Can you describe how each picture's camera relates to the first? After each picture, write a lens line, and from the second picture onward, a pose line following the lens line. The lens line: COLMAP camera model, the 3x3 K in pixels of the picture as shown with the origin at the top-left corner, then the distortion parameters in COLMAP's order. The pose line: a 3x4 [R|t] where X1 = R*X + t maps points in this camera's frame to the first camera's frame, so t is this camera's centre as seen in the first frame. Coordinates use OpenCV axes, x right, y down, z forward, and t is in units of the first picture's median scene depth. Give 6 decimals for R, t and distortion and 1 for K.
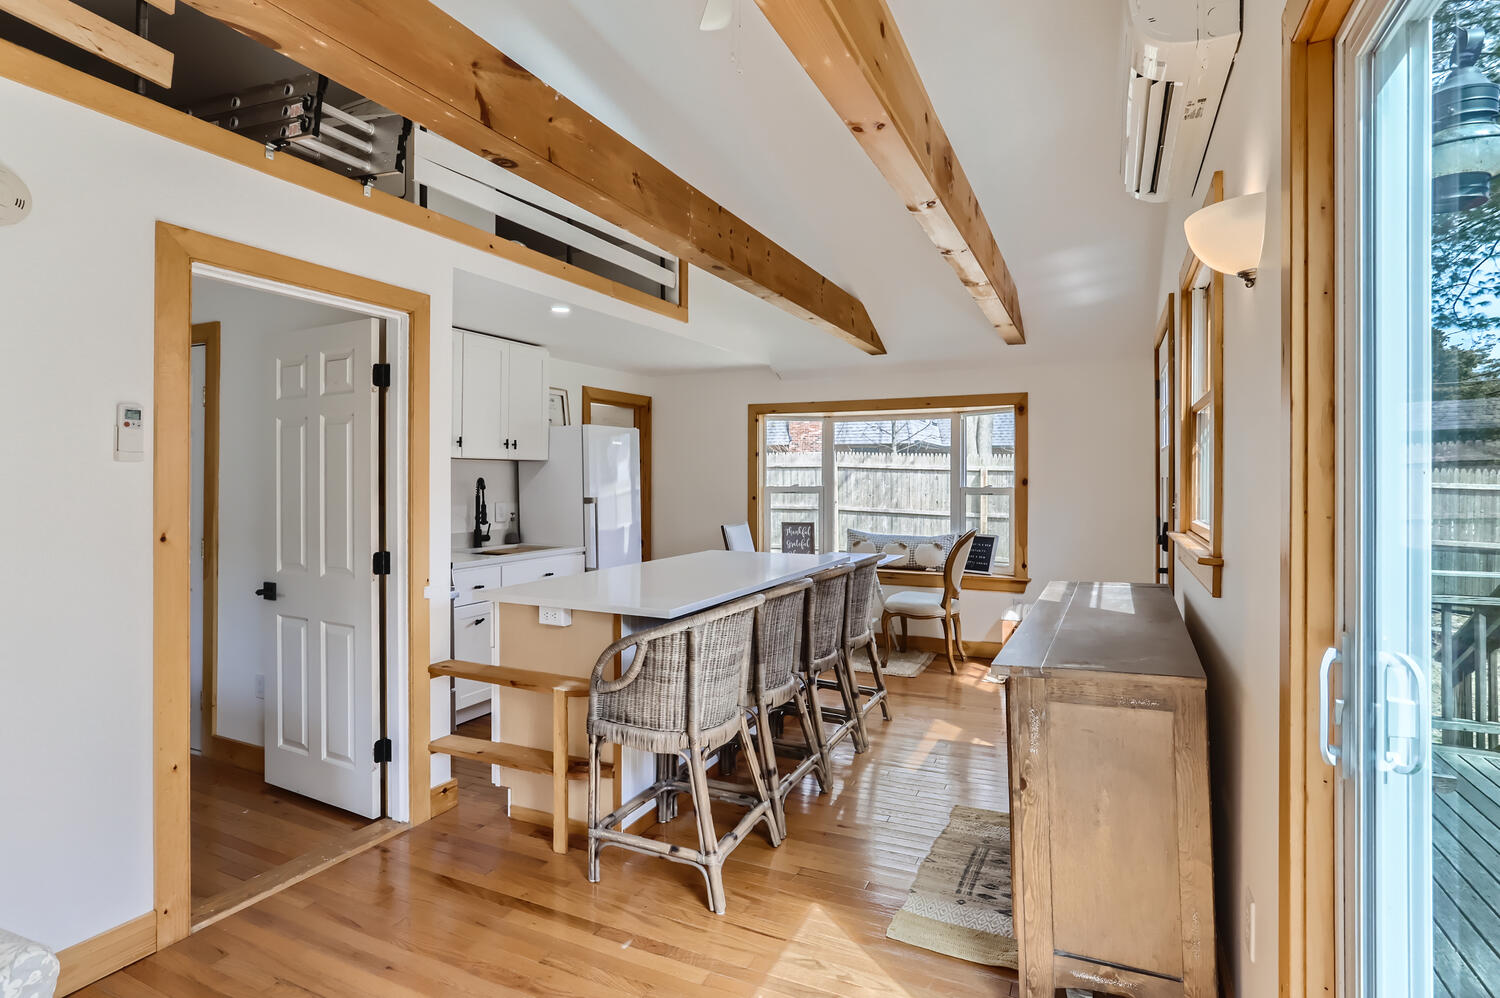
lens RADIAL K [[726.6, 0, 752.0], [0, 726.6, 493.4], [0, 0, 1]] dist [-0.040375, 0.024919]
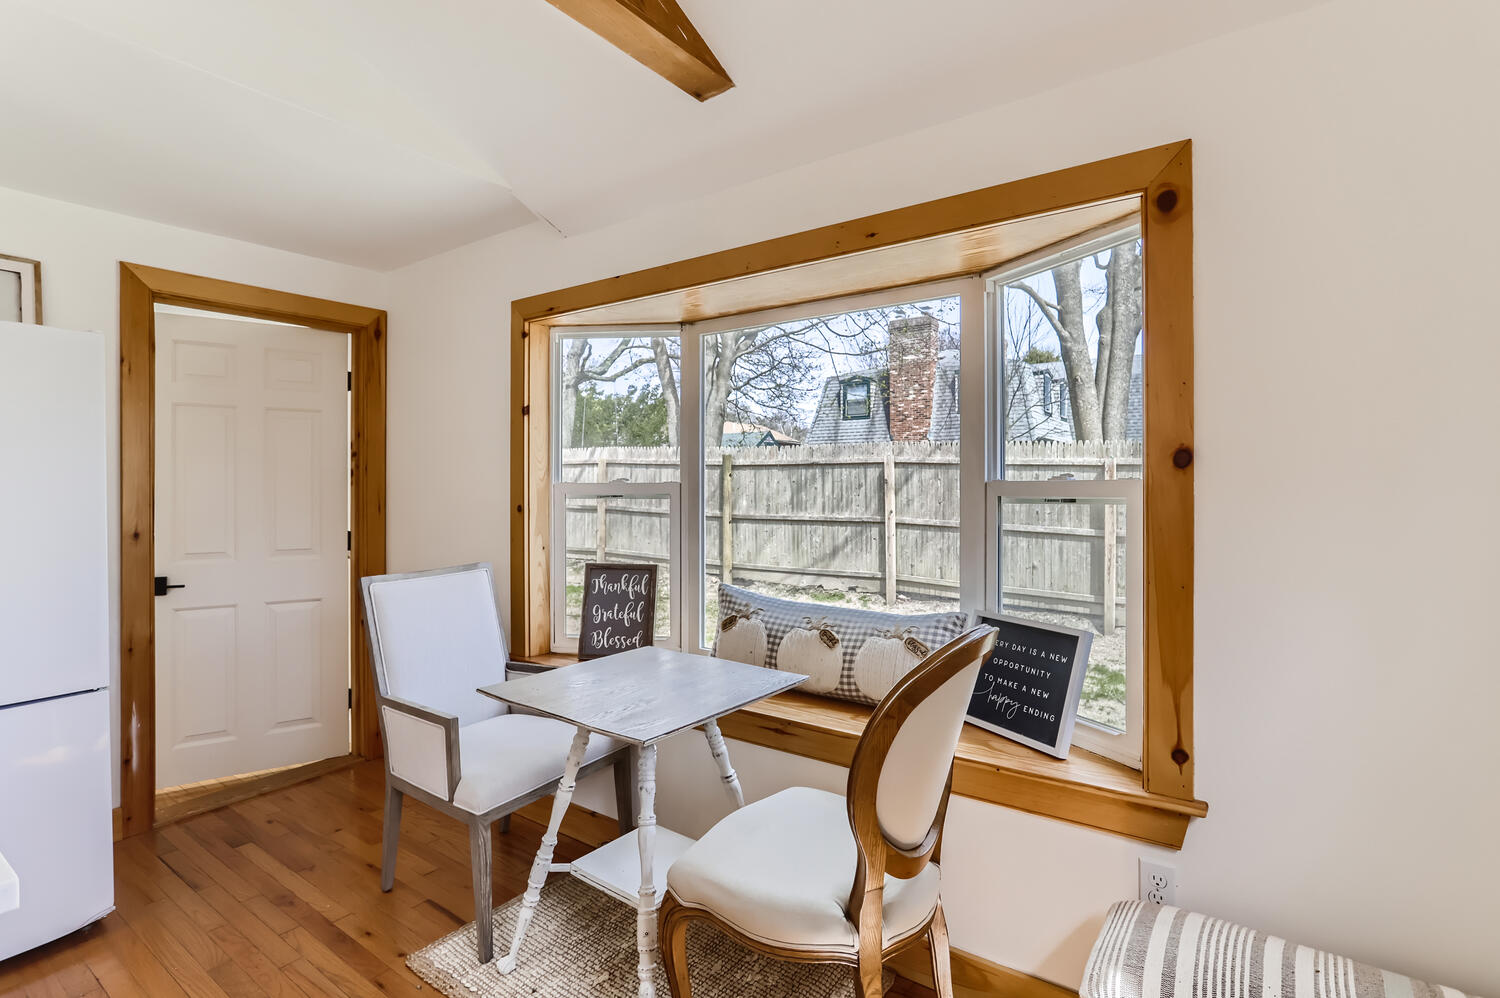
lens RADIAL K [[726.6, 0, 752.0], [0, 726.6, 493.4], [0, 0, 1]] dist [-0.040375, 0.024919]
pose [[0.985152, 0.000065, -0.171683, 0.235845], [-0.001616, 0.999959, -0.008894, 0.000685], [0.171675, 0.009040, 0.985112, 0.629692]]
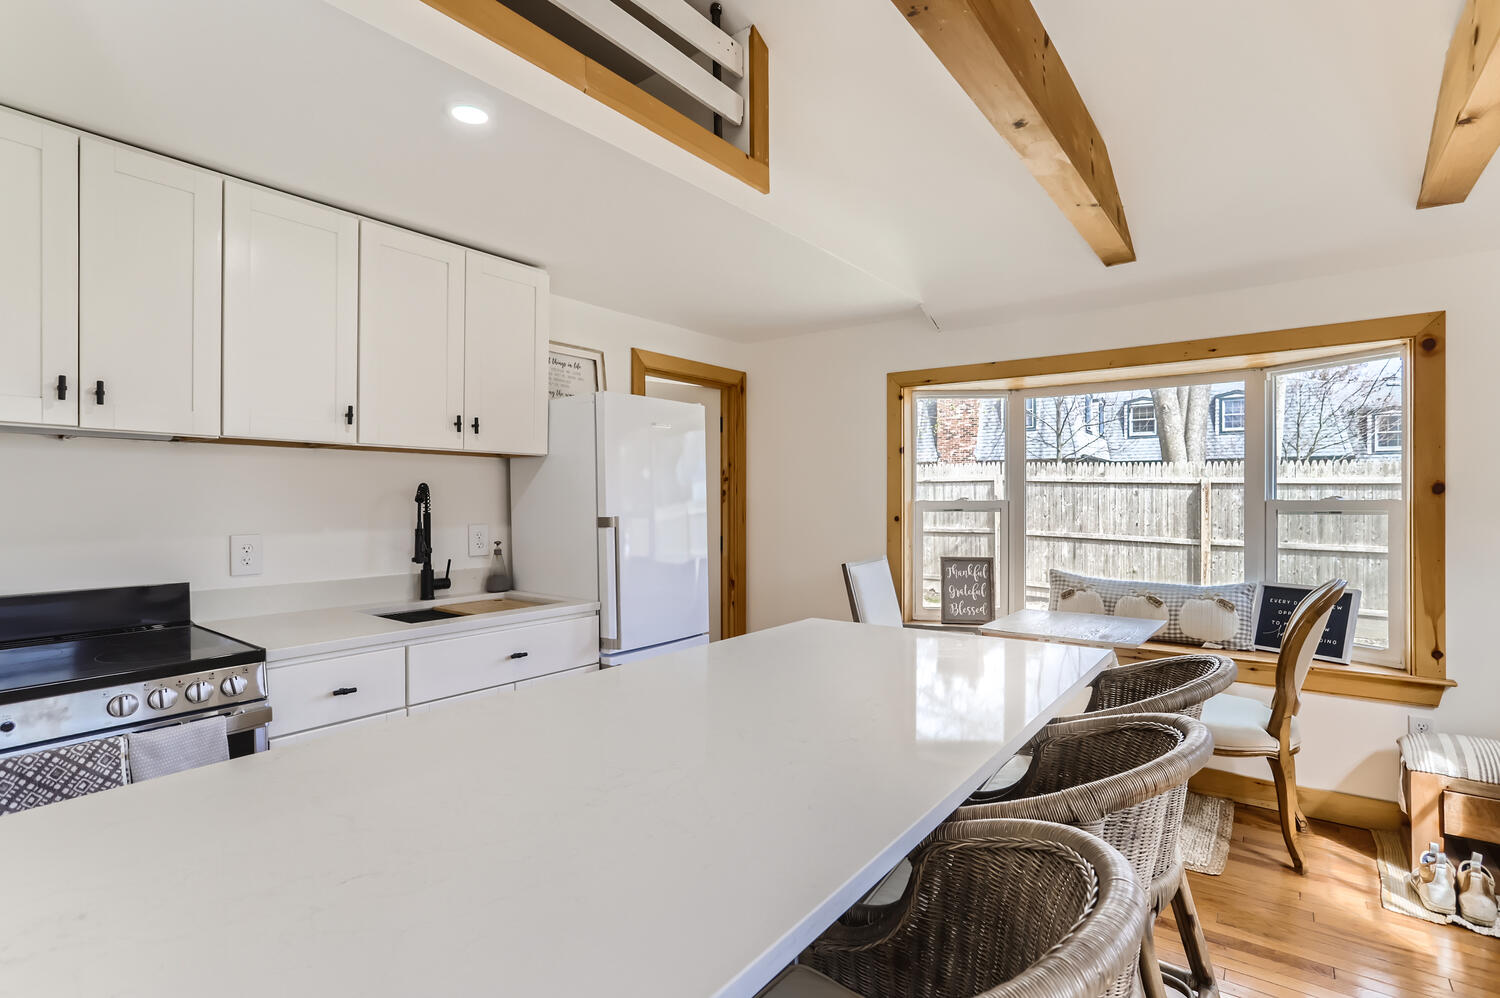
lens RADIAL K [[714.0, 0, 767.4], [0, 714.0, 507.4], [0, 0, 1]] dist [-0.034708, 0.024881]
pose [[0.983713, -0.000267, -0.179746, 0.003917], [-0.001403, 0.999957, -0.009165, 0.002439], [0.179741, 0.009268, 0.983670, 0.388111]]
